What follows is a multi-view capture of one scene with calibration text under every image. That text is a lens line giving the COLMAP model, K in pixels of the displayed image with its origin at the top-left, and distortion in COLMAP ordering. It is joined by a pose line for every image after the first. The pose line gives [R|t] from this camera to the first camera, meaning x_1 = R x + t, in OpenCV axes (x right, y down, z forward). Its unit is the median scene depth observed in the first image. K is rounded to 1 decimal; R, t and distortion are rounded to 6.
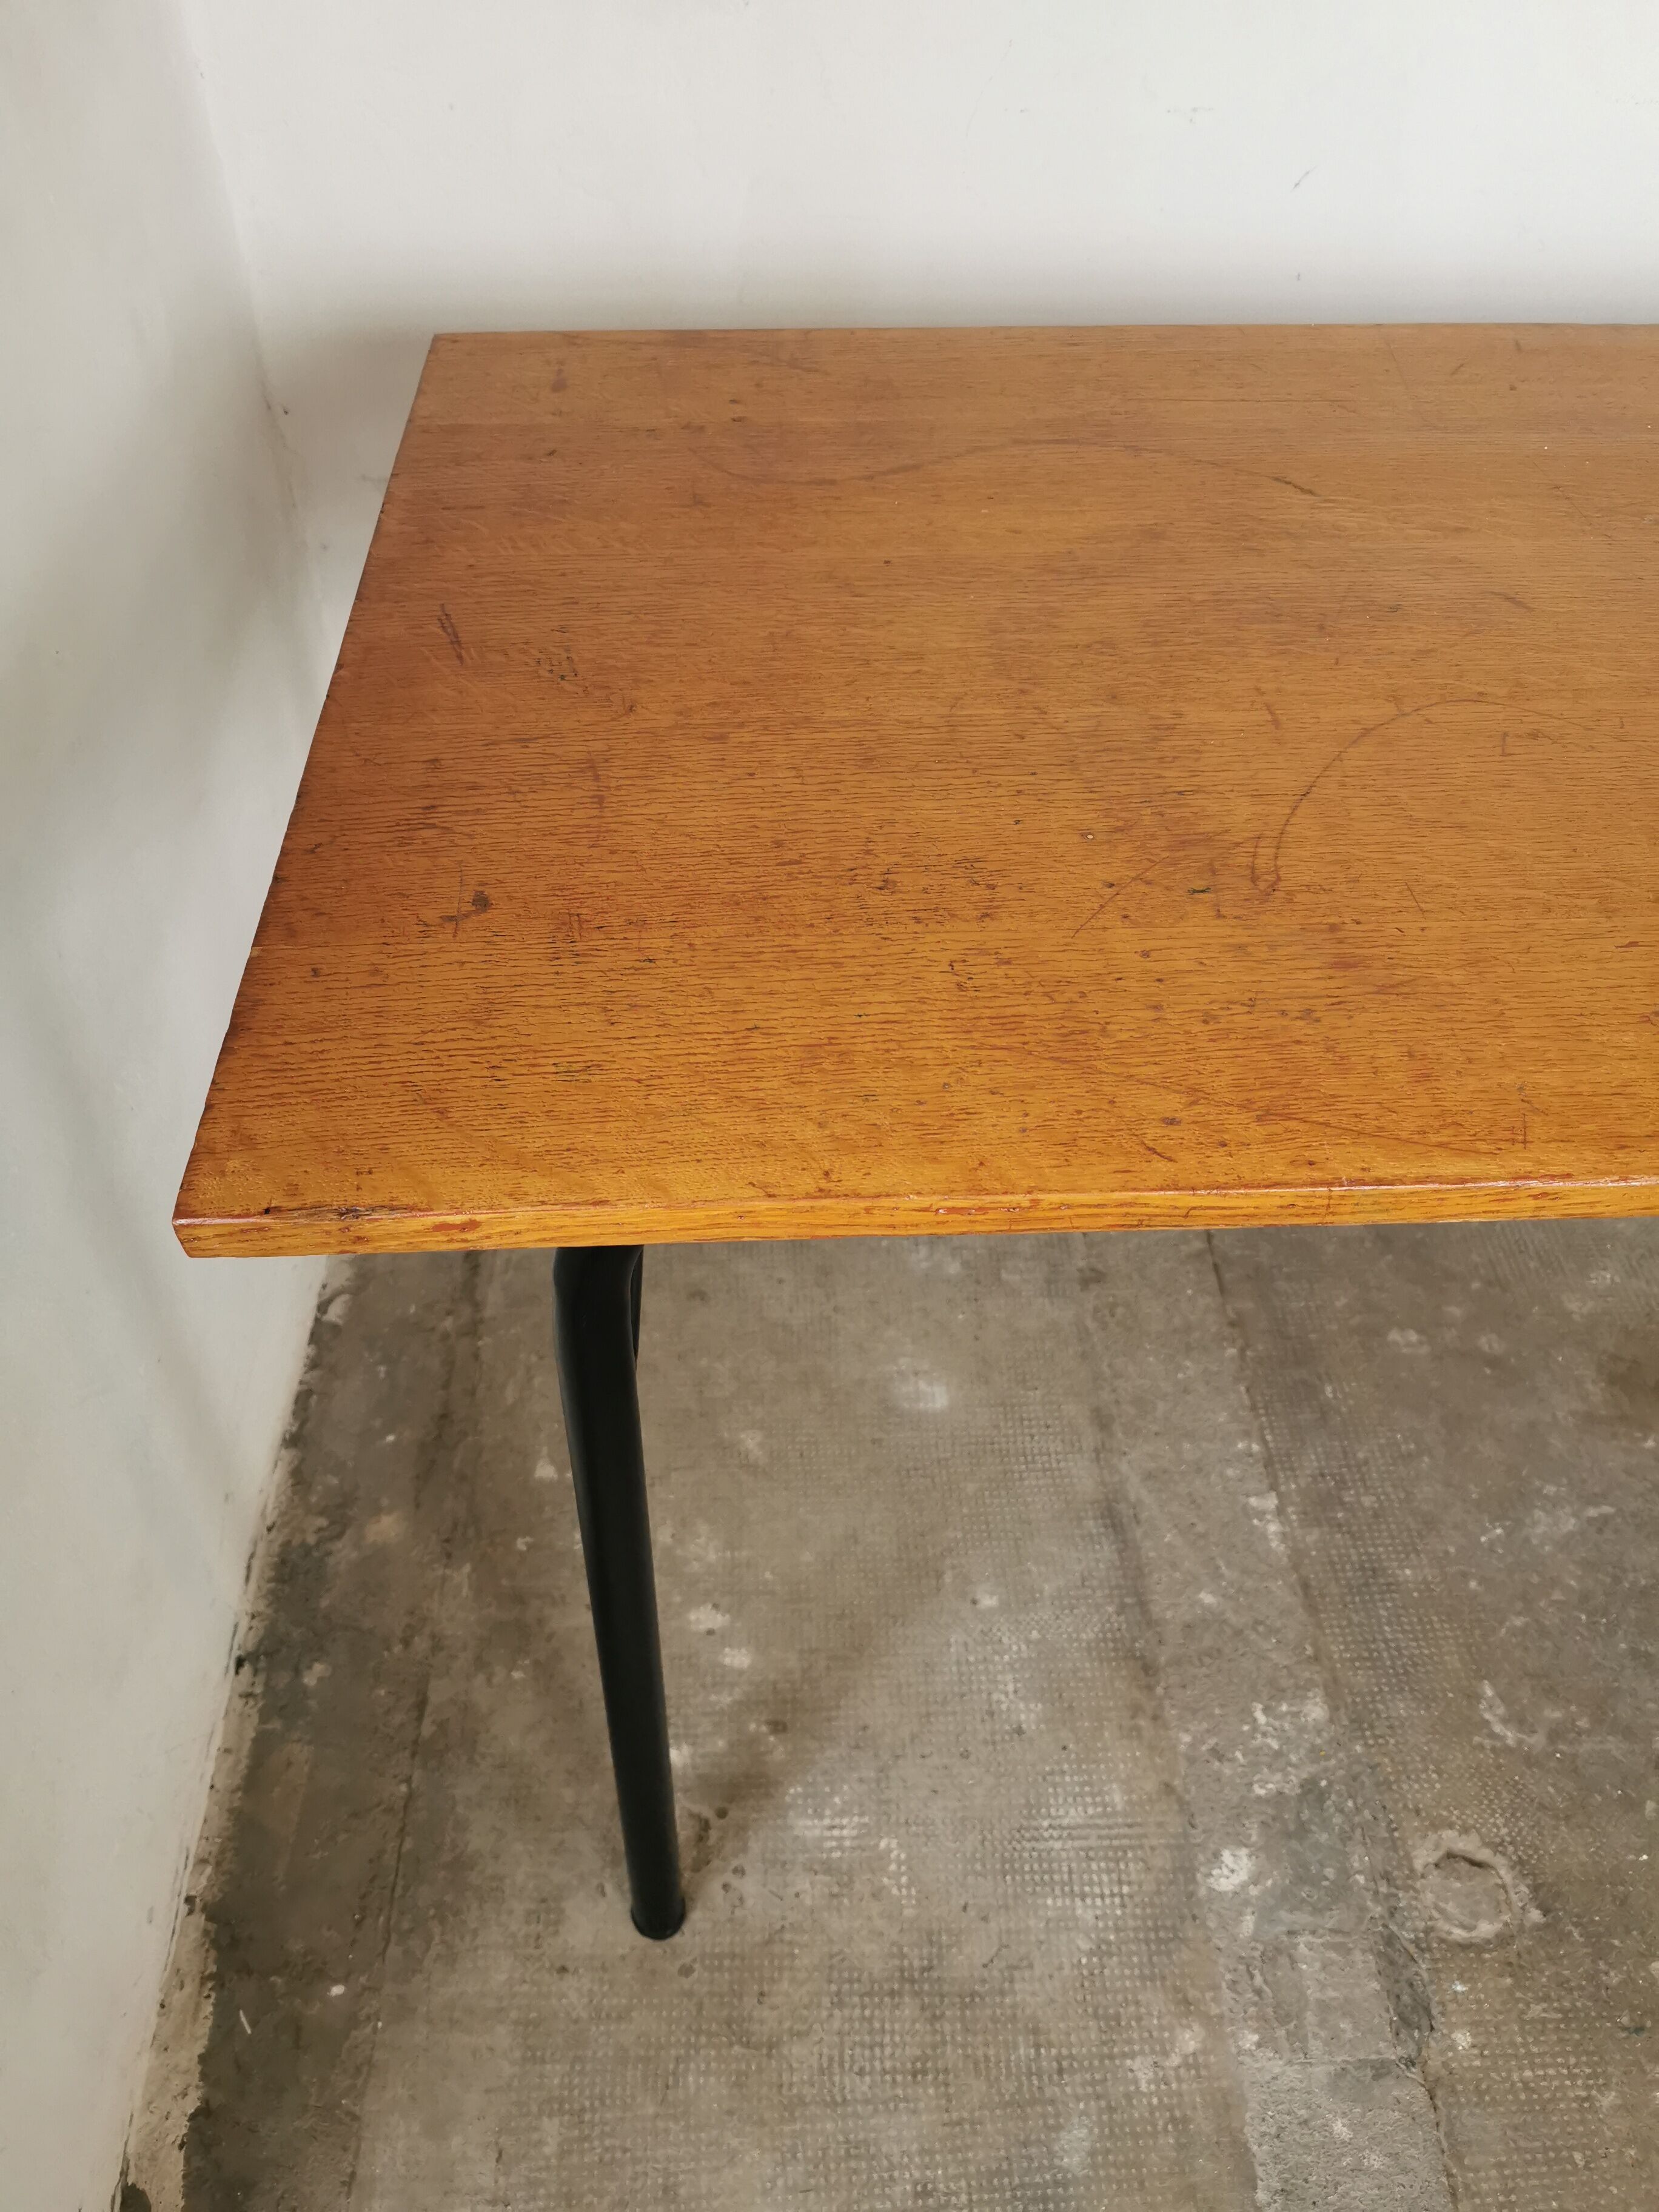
lens RADIAL K [[1714.4, 0, 839.1], [0, 1714.4, 1102.0], [0, 0, 1]] dist [0.066961, -0.092845]
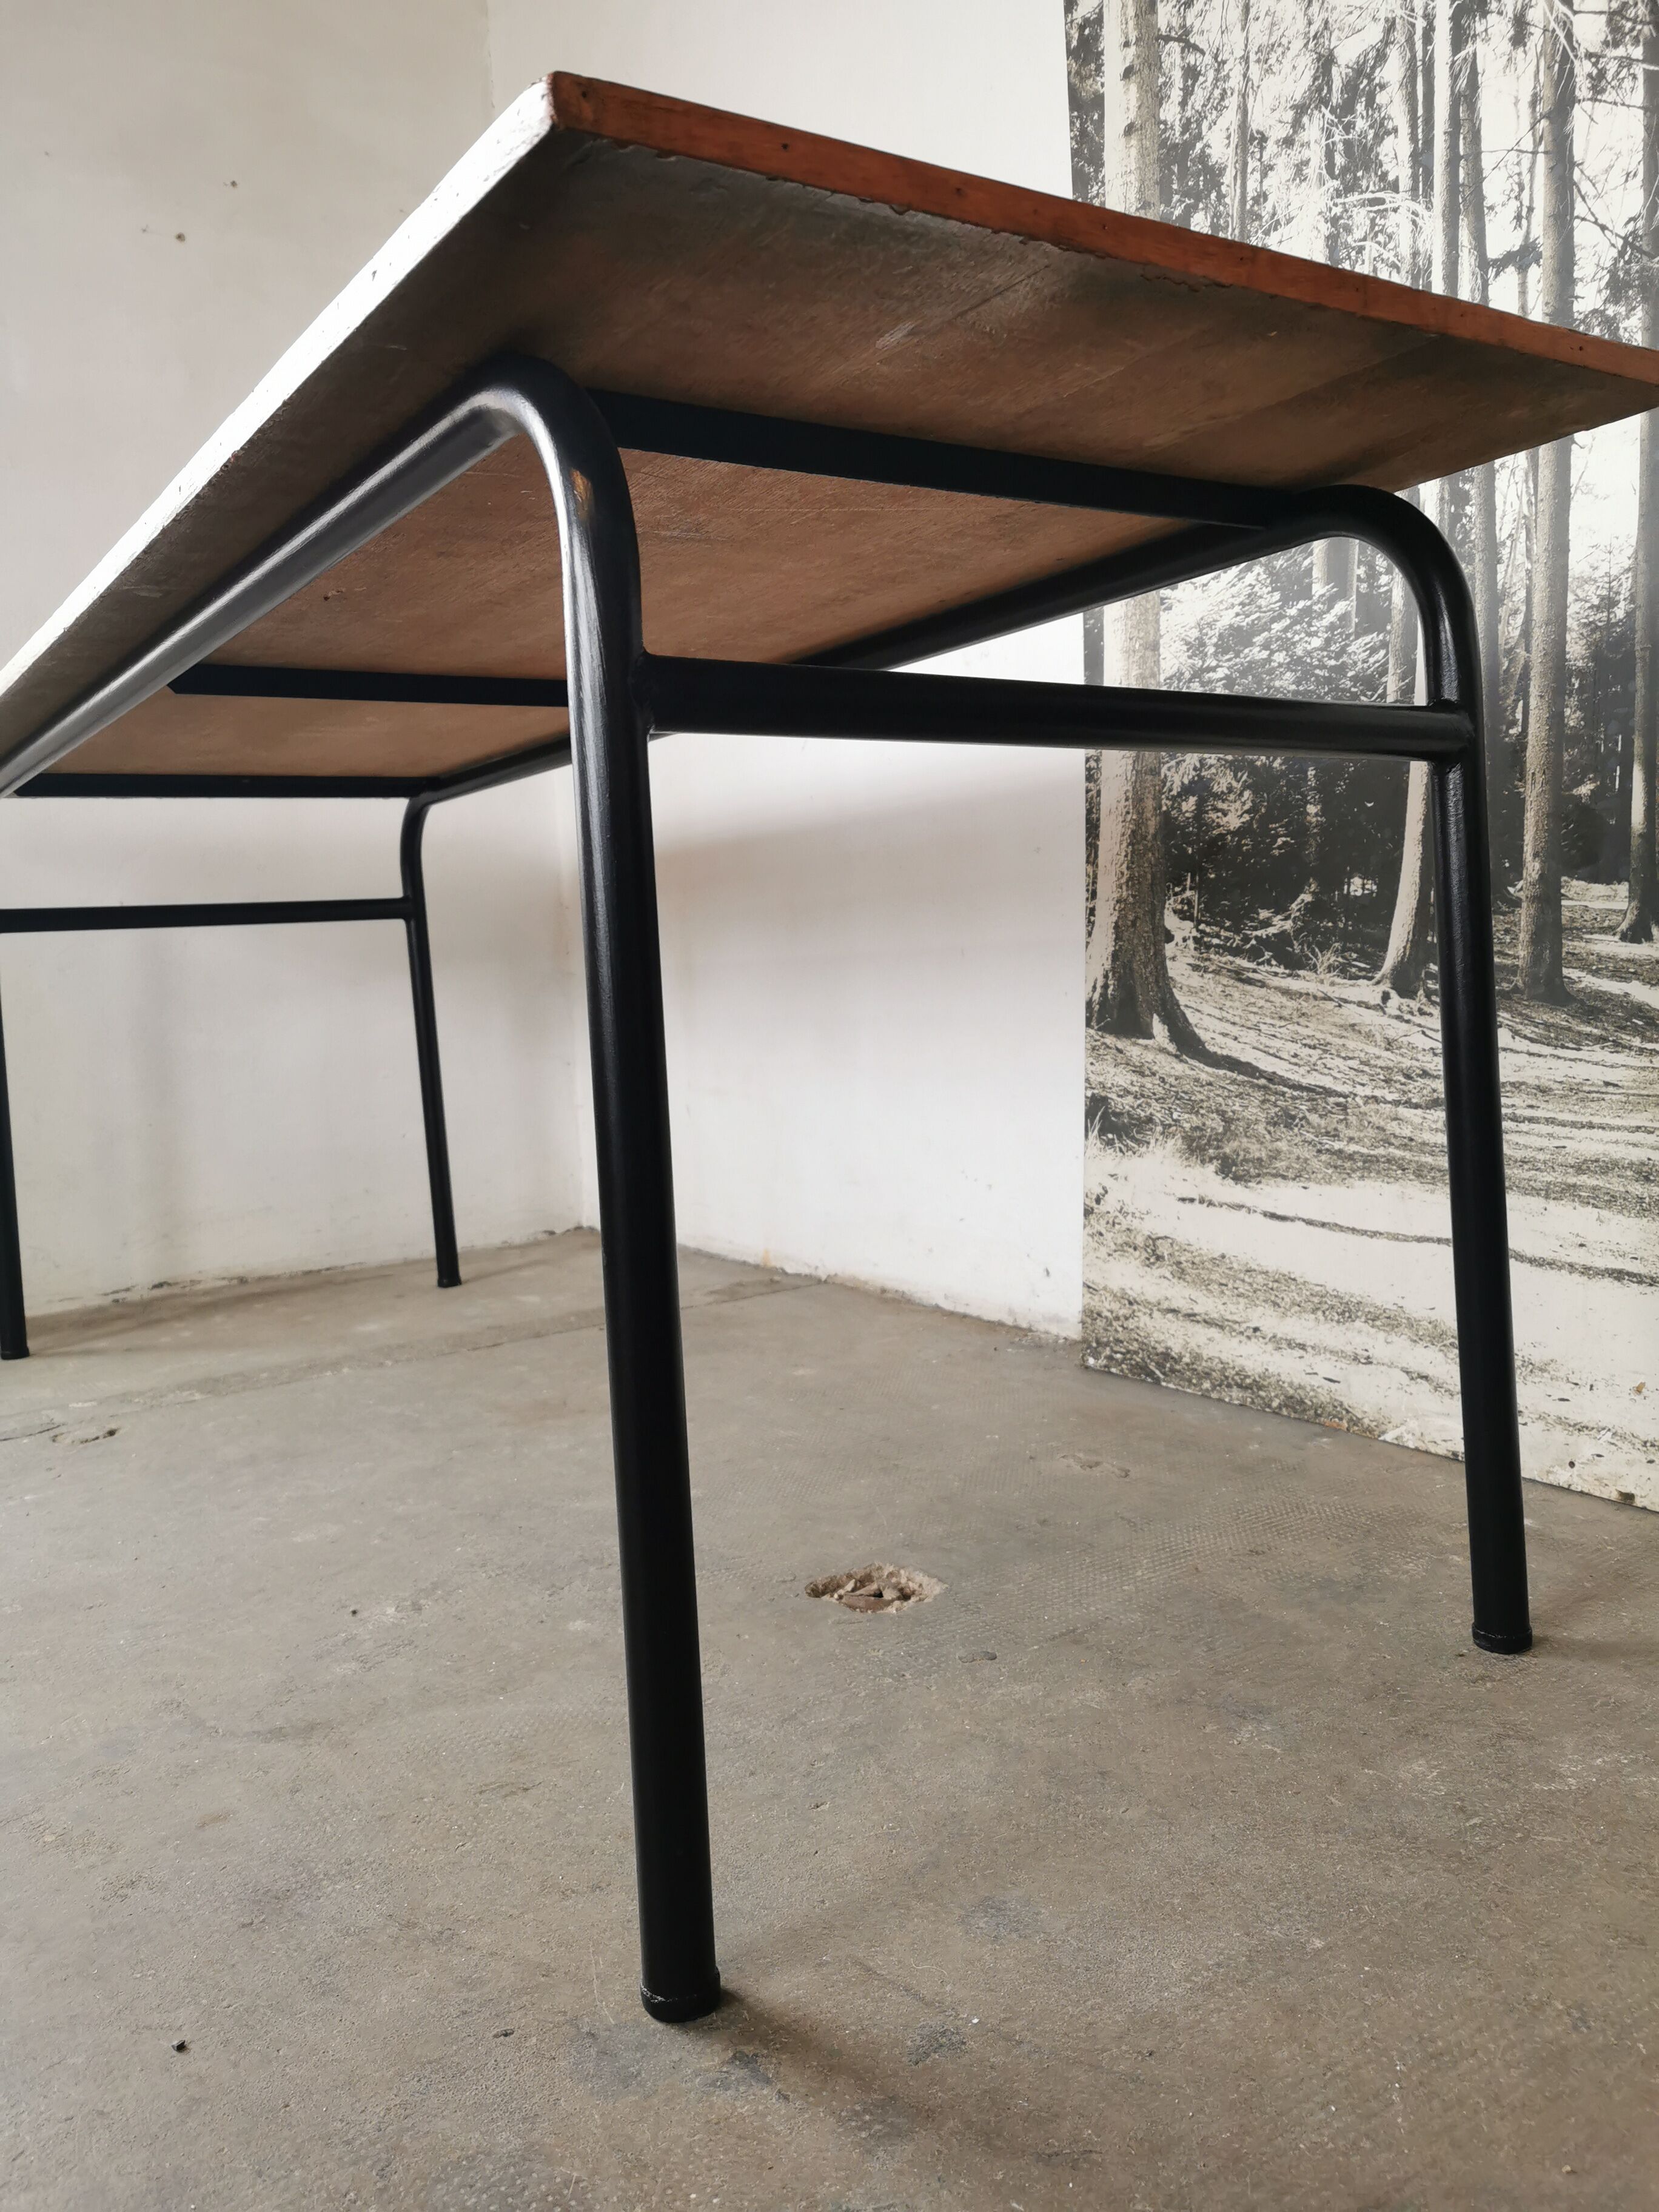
lens RADIAL K [[1708.1, 0, 830.8], [0, 1708.1, 1097.0], [0, 0, 1]] dist [0.084949, -0.127839]
pose [[0.525561, 0.034434, -0.850059, 2.007892], [-0.559576, 0.766620, -0.314912, 0.327218], [0.640828, 0.641177, 0.422174, 0.548490]]
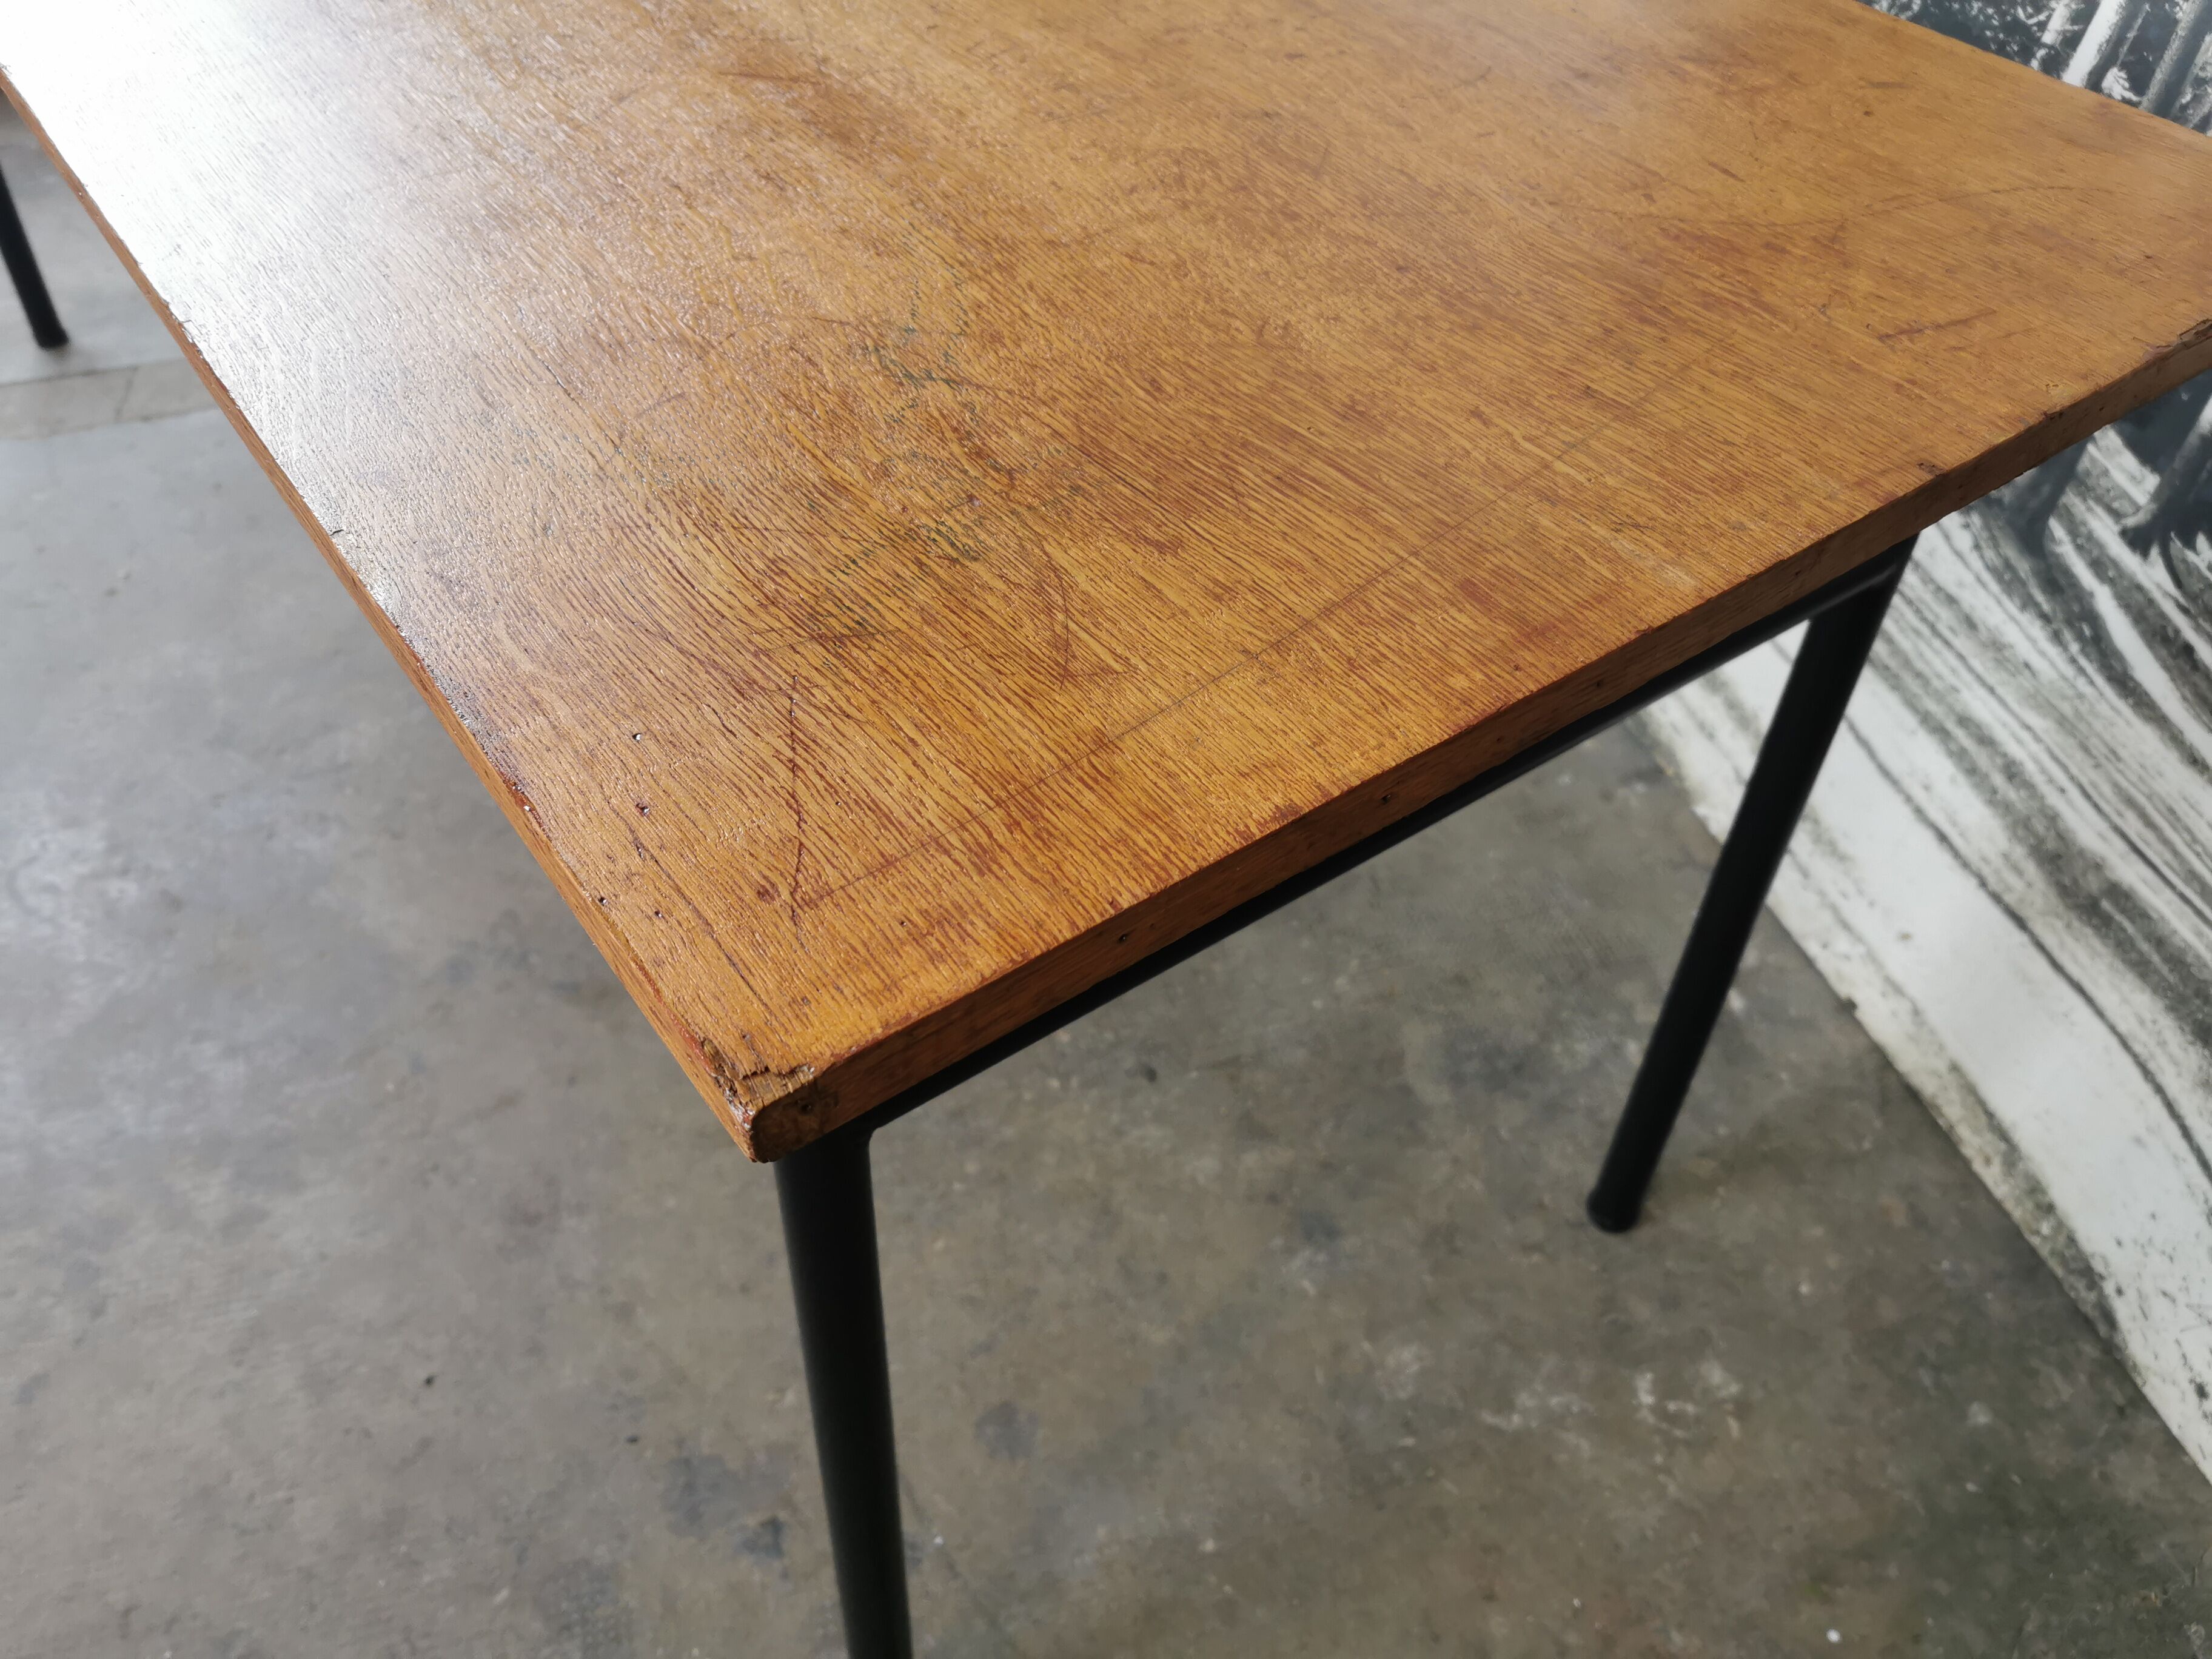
lens RADIAL K [[1747.6, 0, 1102.5], [0, 1747.6, 830.4], [0, 0, 1]] dist [0.063941, -0.098477]
pose [[0.287678, 0.684821, -0.669523, 1.891495], [-0.701996, 0.626322, 0.339001, -0.234996], [0.651493, 0.372479, 0.660921, 0.385382]]
